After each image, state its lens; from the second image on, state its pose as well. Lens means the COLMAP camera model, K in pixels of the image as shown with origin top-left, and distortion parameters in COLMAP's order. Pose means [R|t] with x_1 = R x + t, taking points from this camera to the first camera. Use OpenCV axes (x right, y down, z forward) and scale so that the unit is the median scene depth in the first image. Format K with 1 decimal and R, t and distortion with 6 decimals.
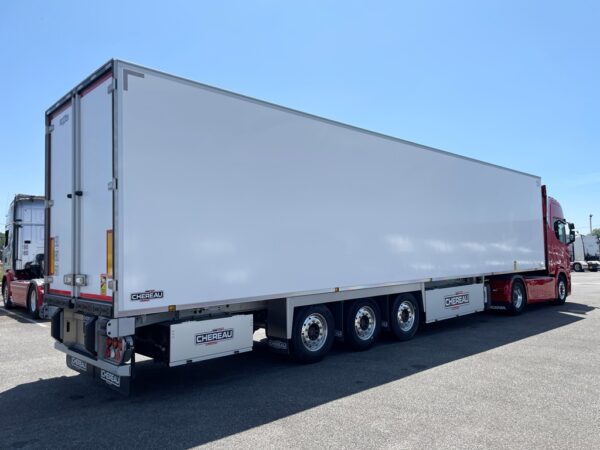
lens RADIAL K [[451.9, 0, 300.0], [0, 451.9, 225.0], [0, 0, 1]] dist [0.037199, -0.007533]
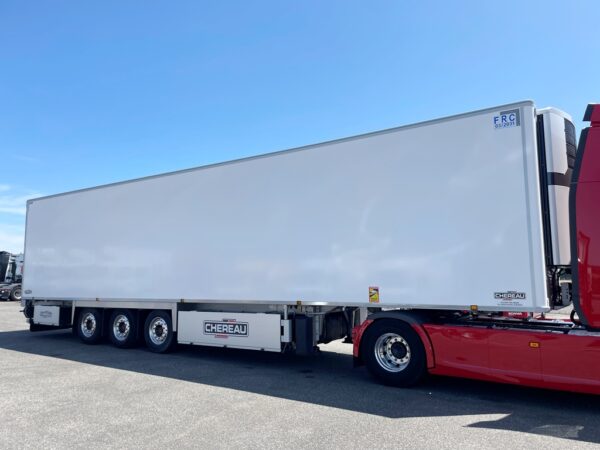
lens RADIAL K [[451.9, 0, 300.0], [0, 451.9, 225.0], [0, 0, 1]] dist [0.037199, -0.007533]
pose [[0.264688, -0.061318, -0.962383, 1.353521], [0.089525, 0.995229, -0.038788, 0.017994], [0.960169, -0.075890, 0.268915, 1.017409]]
